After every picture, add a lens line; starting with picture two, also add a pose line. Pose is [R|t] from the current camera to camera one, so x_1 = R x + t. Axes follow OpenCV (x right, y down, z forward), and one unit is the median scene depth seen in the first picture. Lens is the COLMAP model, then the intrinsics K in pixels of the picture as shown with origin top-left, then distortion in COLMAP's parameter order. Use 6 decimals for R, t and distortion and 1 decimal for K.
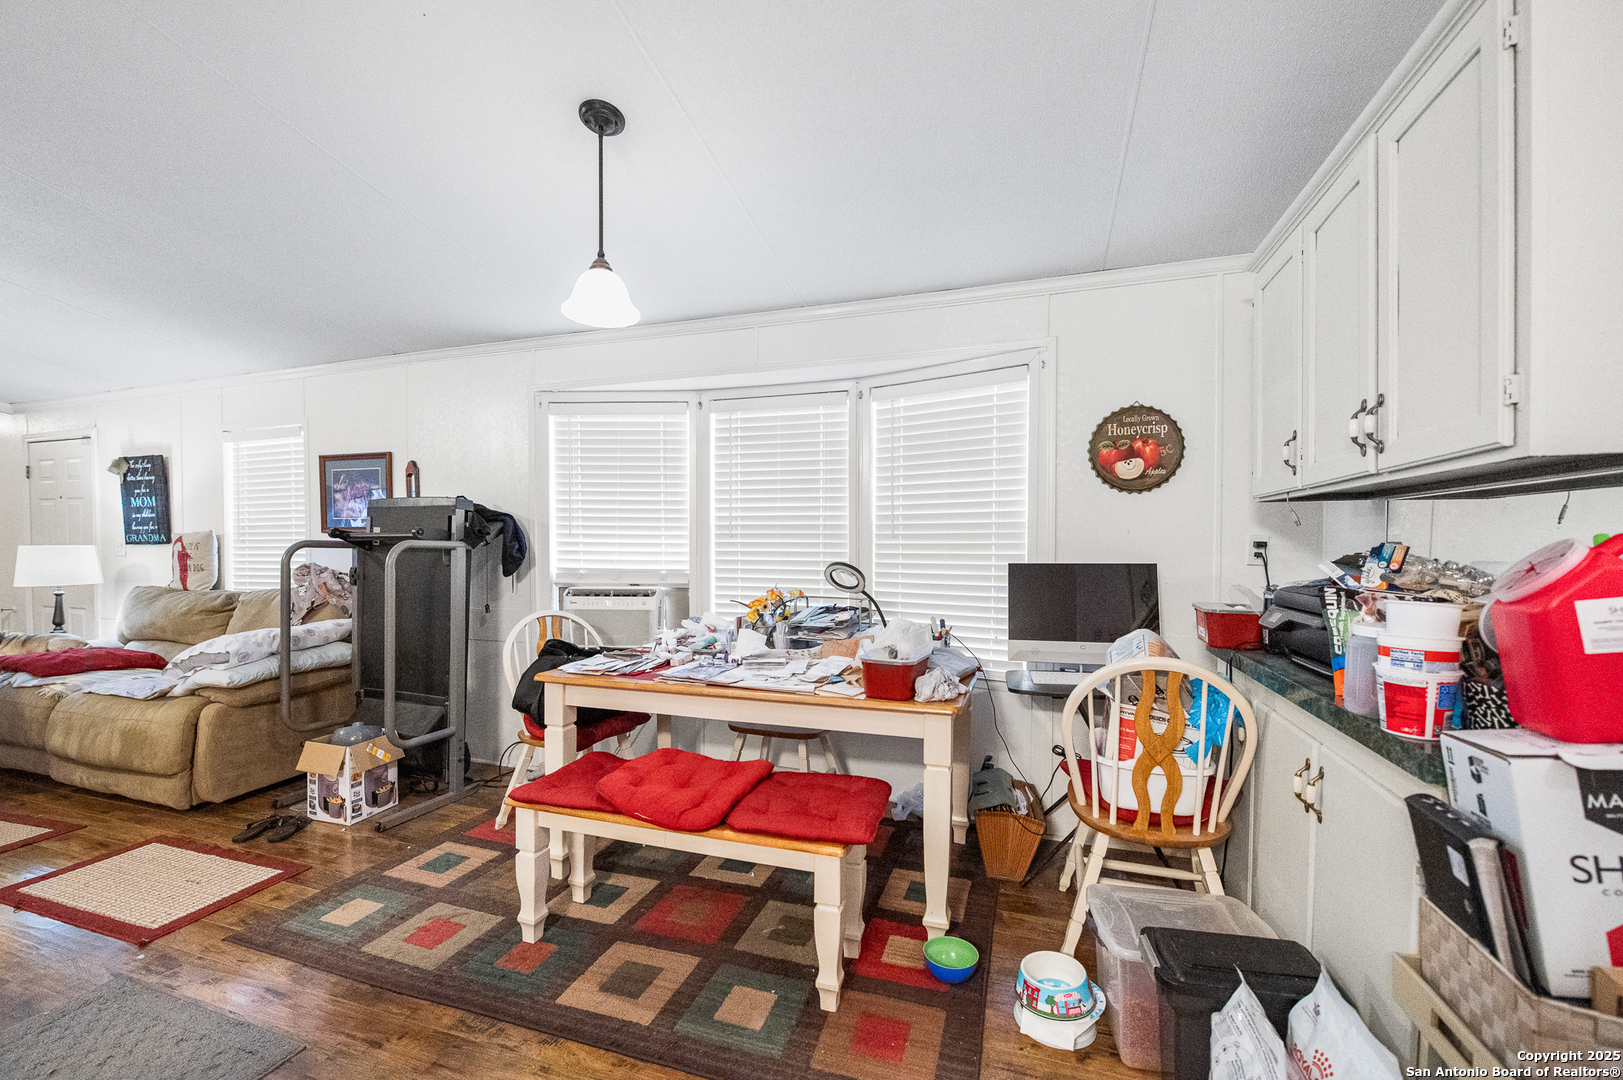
lens RADIAL K [[665.2, 0, 810.1], [0, 665.2, 551.6], [0, 0, 1]] dist [-0.006517, -0.000557]
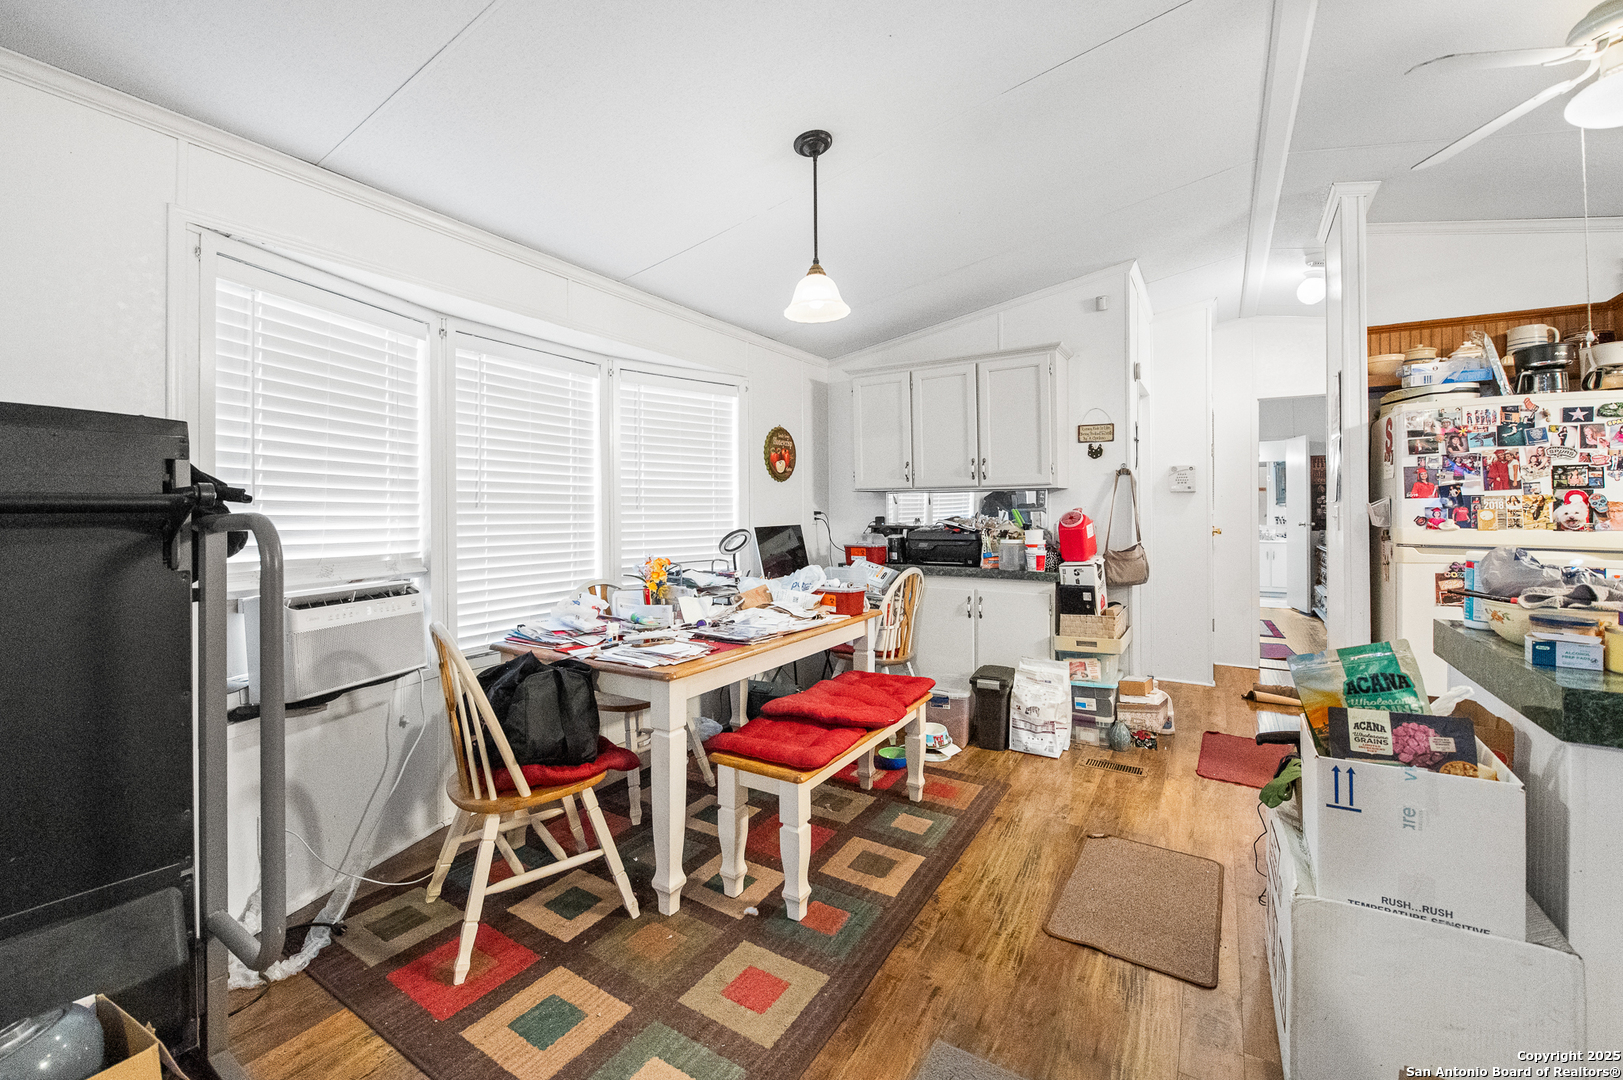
lens RADIAL K [[665.2, 0, 788.6], [0, 665.2, 501.0], [0, 0, 1]] dist [-0.006517, -0.000557]
pose [[0.243155, 0.011288, 0.969922, -0.930728], [0.015509, 0.999759, -0.015523, -0.013434], [-0.969863, 0.018817, 0.242922, 0.510304]]
